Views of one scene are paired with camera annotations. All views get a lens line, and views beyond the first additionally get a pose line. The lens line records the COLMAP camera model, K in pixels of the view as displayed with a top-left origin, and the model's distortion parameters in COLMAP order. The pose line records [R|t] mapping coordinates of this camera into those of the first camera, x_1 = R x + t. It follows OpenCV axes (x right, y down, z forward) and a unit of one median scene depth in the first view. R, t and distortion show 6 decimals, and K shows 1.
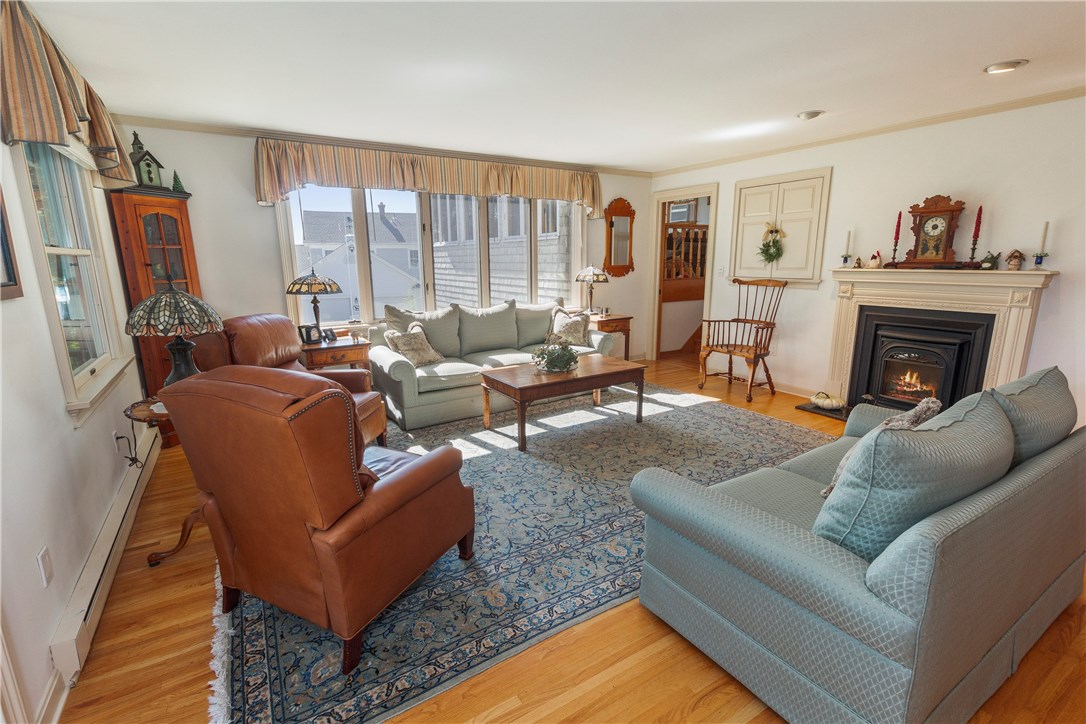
lens RADIAL K [[498.8, 0, 542.9], [0, 498.8, 366.6], [0, 0, 1]] dist [0.000953, -0.000126]
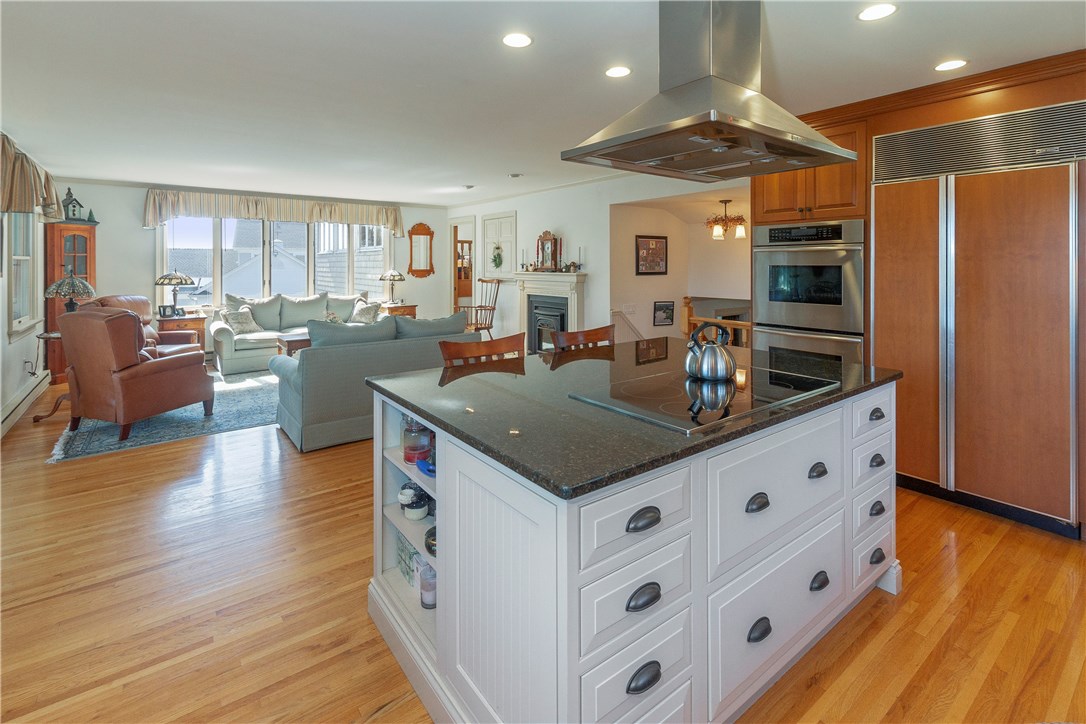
lens RADIAL K [[543.5, 0, 540.2], [0, 543.5, 265.2], [0, 0, 1]] dist [-0.000991, -0.000682]
pose [[0.998298, 0.009511, 0.057544, 0.582774], [0.002870, 0.977409, -0.211337, 0.154032], [-0.058254, 0.211143, 0.975718, -0.720801]]
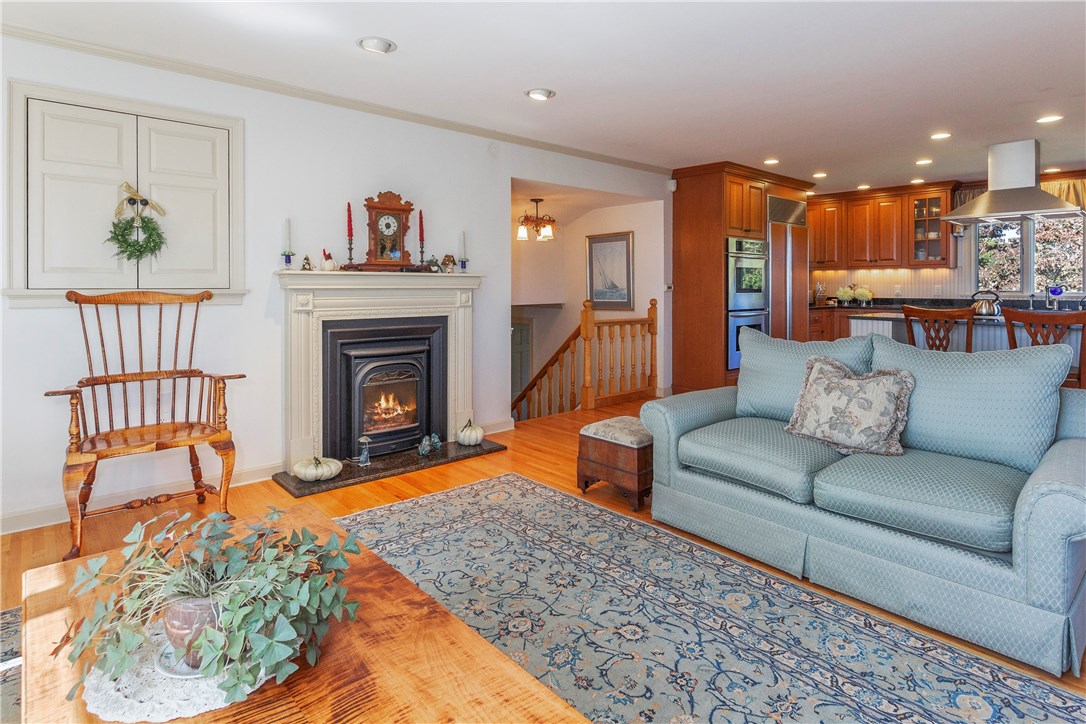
lens RADIAL K [[579.9, 0, 542.5], [0, 579.9, 287.1], [0, 0, 1]] dist [0.004005, 0.000053]
pose [[-0.161972, 0.009025, 0.986754, -0.243174], [0.211590, 0.977018, 0.025795, -0.127045], [-0.963844, 0.212965, -0.160160, 0.826263]]
